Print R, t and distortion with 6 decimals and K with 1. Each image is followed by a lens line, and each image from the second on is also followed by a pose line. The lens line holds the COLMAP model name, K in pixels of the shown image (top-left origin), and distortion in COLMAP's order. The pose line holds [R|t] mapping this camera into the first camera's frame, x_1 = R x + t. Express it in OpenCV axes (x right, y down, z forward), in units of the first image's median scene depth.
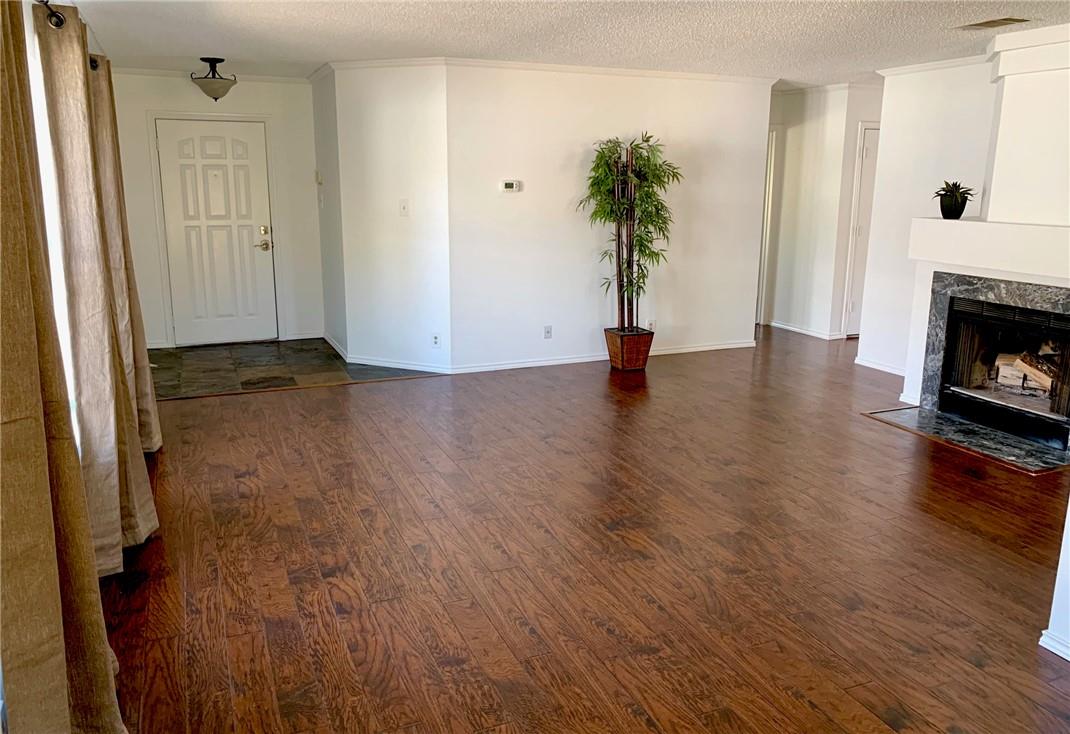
lens RADIAL K [[815.8, 0, 535.0], [0, 815.8, 367.0], [0, 0, 1]] dist [0.030989, -0.001319]
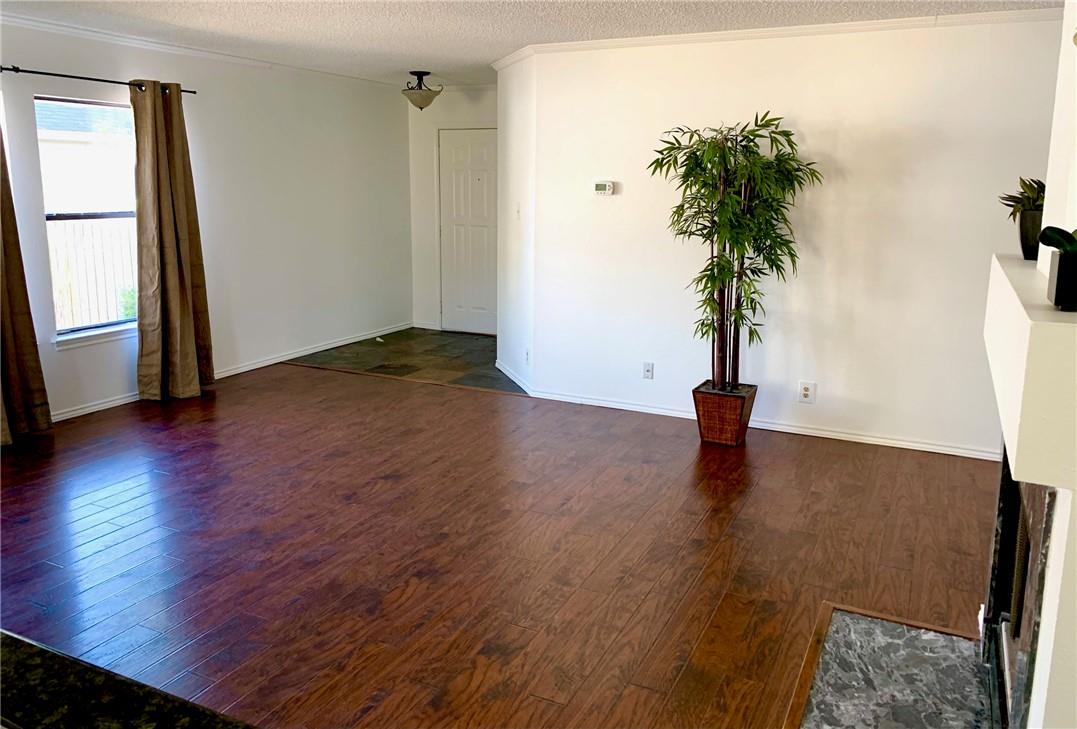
lens RADIAL K [[828.8, 0, 540.8], [0, 828.8, 327.3], [0, 0, 1]] dist [0.044380, -0.001453]
pose [[0.652432, 0.132357, -0.746199, 0.585048], [-0.176479, 0.984096, 0.020252, -0.089139], [0.737012, 0.118475, 0.665414, 0.414555]]
